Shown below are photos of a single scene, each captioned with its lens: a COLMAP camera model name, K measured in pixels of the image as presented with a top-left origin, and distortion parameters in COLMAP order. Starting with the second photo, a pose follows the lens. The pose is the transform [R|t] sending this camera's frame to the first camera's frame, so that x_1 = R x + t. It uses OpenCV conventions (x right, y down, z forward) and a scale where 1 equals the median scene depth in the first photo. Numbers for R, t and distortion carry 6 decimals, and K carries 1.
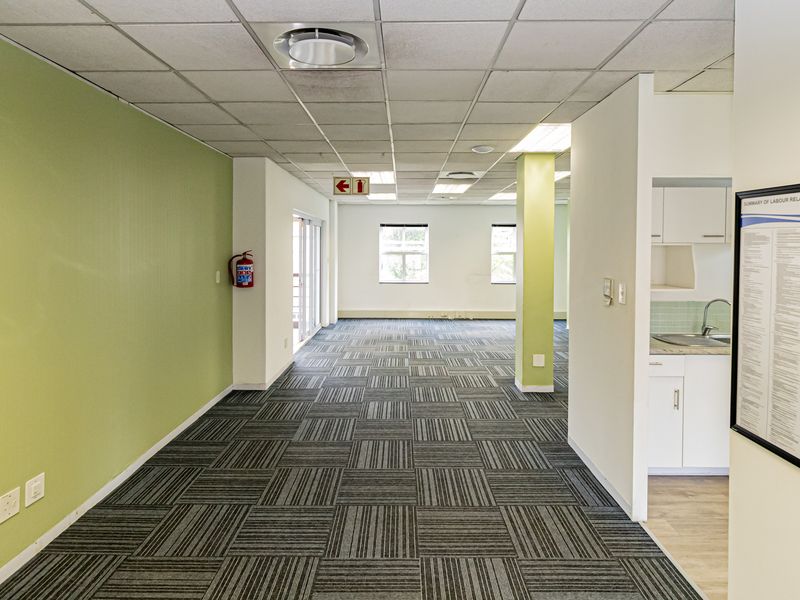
lens RADIAL K [[491.4, 0, 387.0], [0, 491.4, 297.2], [0, 0, 1]] dist [0.000761, 0.000105]
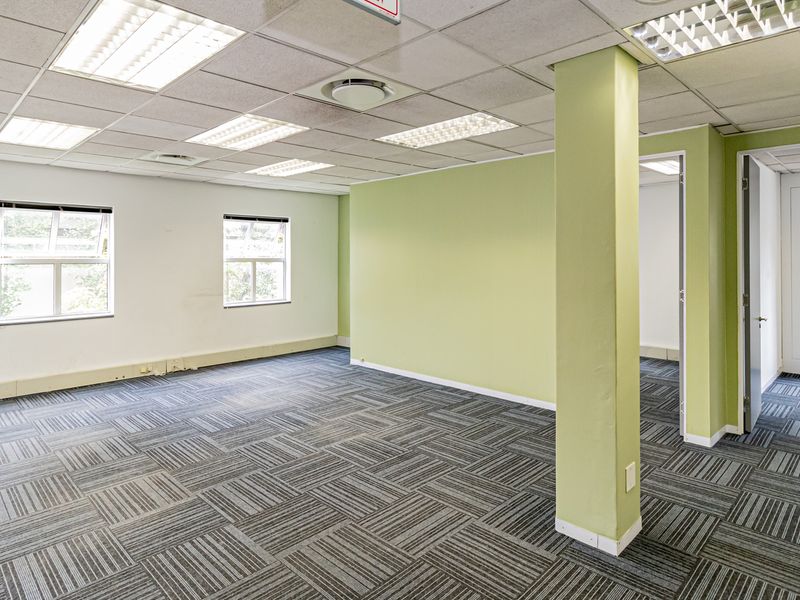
lens RADIAL K [[491.4, 0, 393.2], [0, 491.4, 297.0], [0, 0, 1]] dist [0.000761, 0.000105]
pose [[0.694610, -0.061340, 0.716767, -0.342887], [0.071897, 0.997289, 0.015673, -0.132732], [-0.715785, 0.040646, 0.697137, 1.452145]]
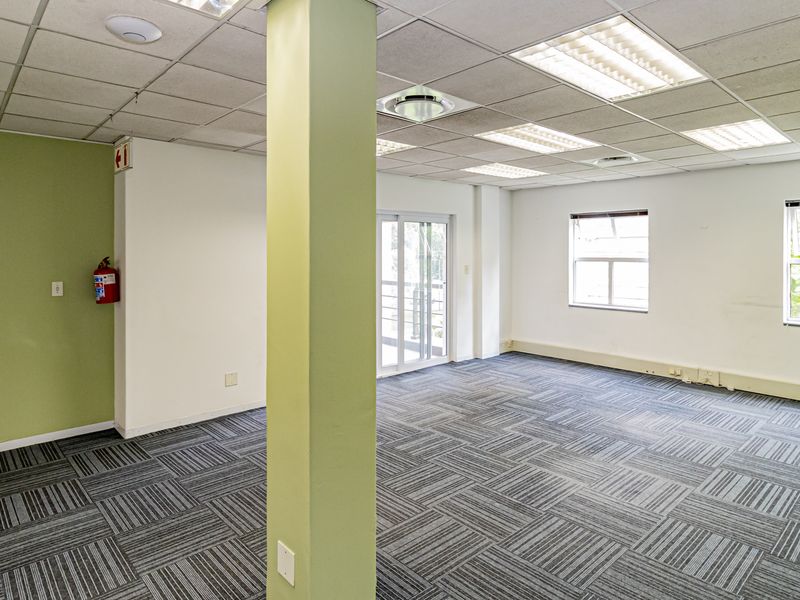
lens RADIAL K [[491.4, 0, 394.7], [0, 491.4, 295.7], [0, 0, 1]] dist [0.000761, 0.000105]
pose [[0.689983, 0.062746, -0.721101, 1.079085], [-0.069332, 0.997384, 0.020447, -0.144270], [0.720498, 0.035888, 0.692528, 1.413338]]
